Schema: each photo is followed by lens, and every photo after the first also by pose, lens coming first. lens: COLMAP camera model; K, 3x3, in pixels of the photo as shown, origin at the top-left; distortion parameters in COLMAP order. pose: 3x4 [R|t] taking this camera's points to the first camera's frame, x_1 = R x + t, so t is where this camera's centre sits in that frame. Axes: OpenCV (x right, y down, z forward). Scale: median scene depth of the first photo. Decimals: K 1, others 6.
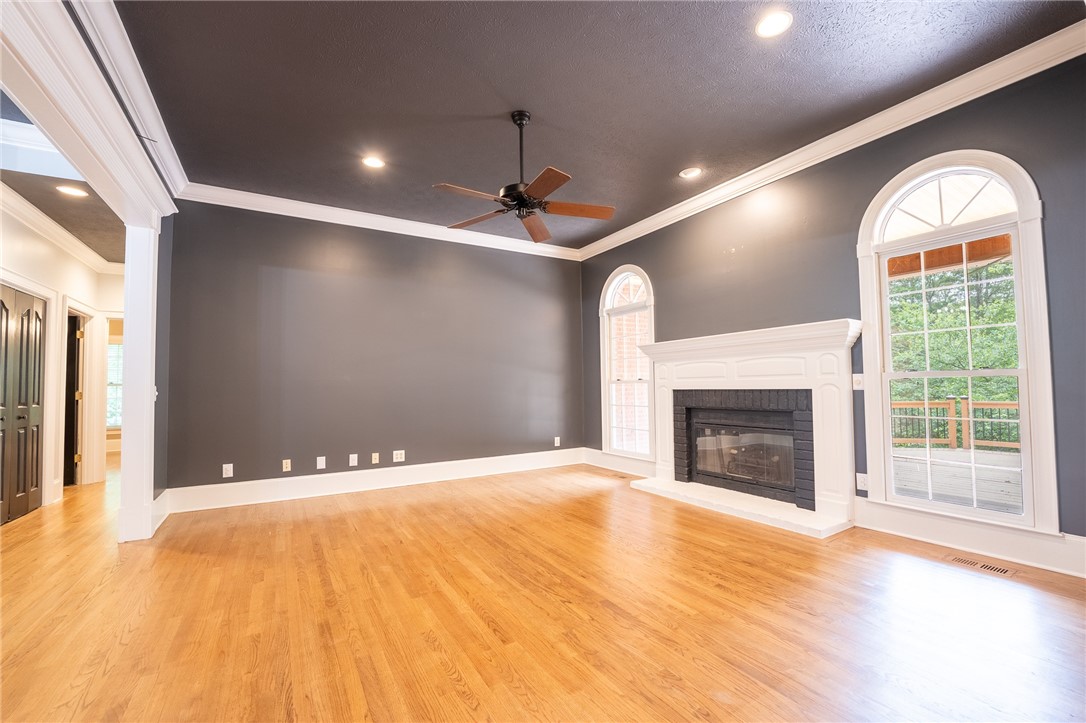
lens RADIAL K [[433.7, 0, 548.3], [0, 433.7, 368.7], [0, 0, 1]] dist [-0.008883, 0.000926]
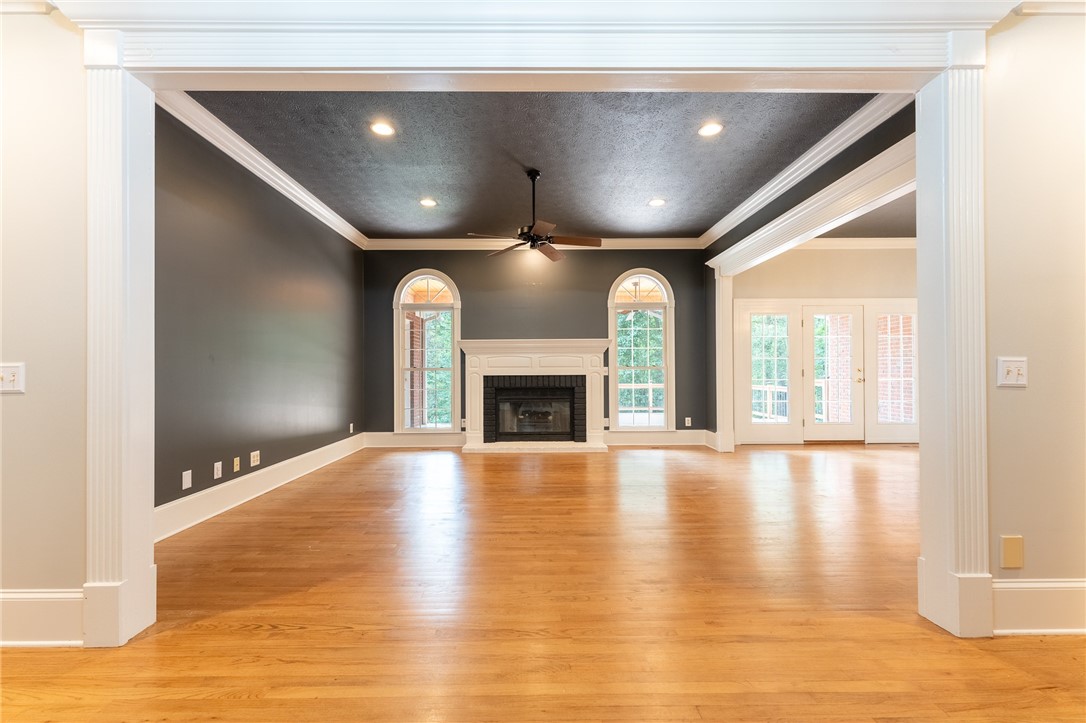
lens RADIAL K [[433.7, 0, 525.7], [0, 433.7, 366.9], [0, 0, 1]] dist [-0.008883, 0.000926]
pose [[0.544002, 0.019522, 0.838857, -1.007178], [-0.035981, 0.999352, 0.000076, 0.021966], [-0.838312, -0.030224, 0.544352, 0.215089]]
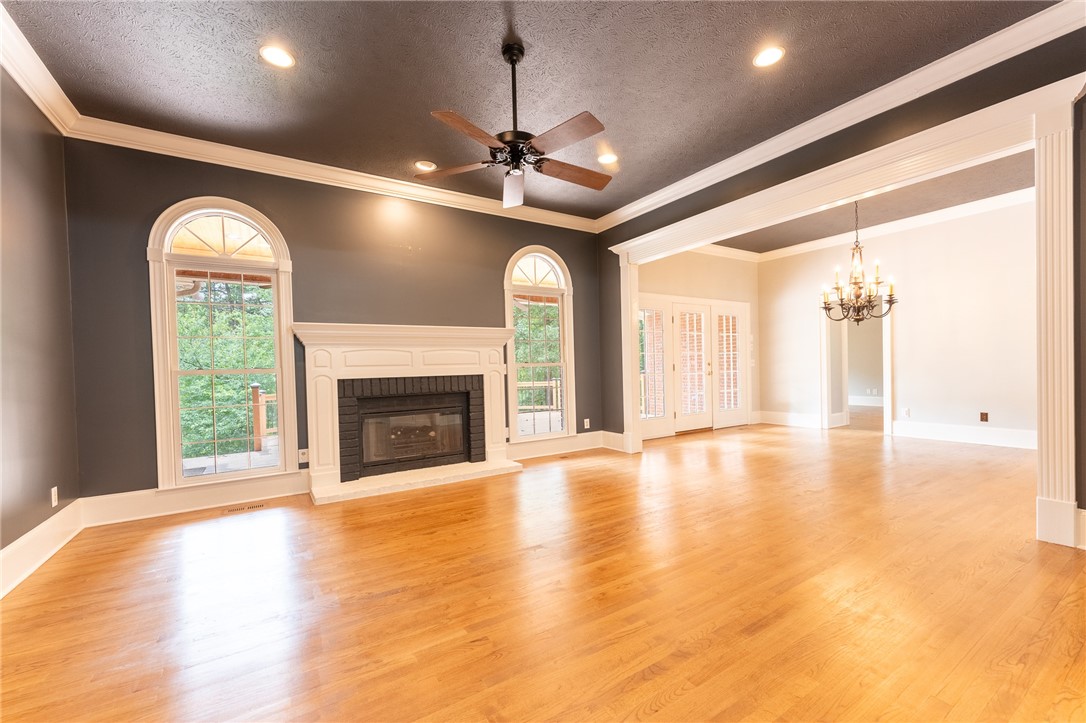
lens RADIAL K [[433.7, 0, 539.7], [0, 433.7, 375.0], [0, 0, 1]] dist [-0.008883, 0.000926]
pose [[0.007810, 0.001668, 0.999968, -0.758506], [-0.011683, 0.999931, -0.001577, 0.047770], [-0.999901, -0.011670, 0.007829, 0.774684]]
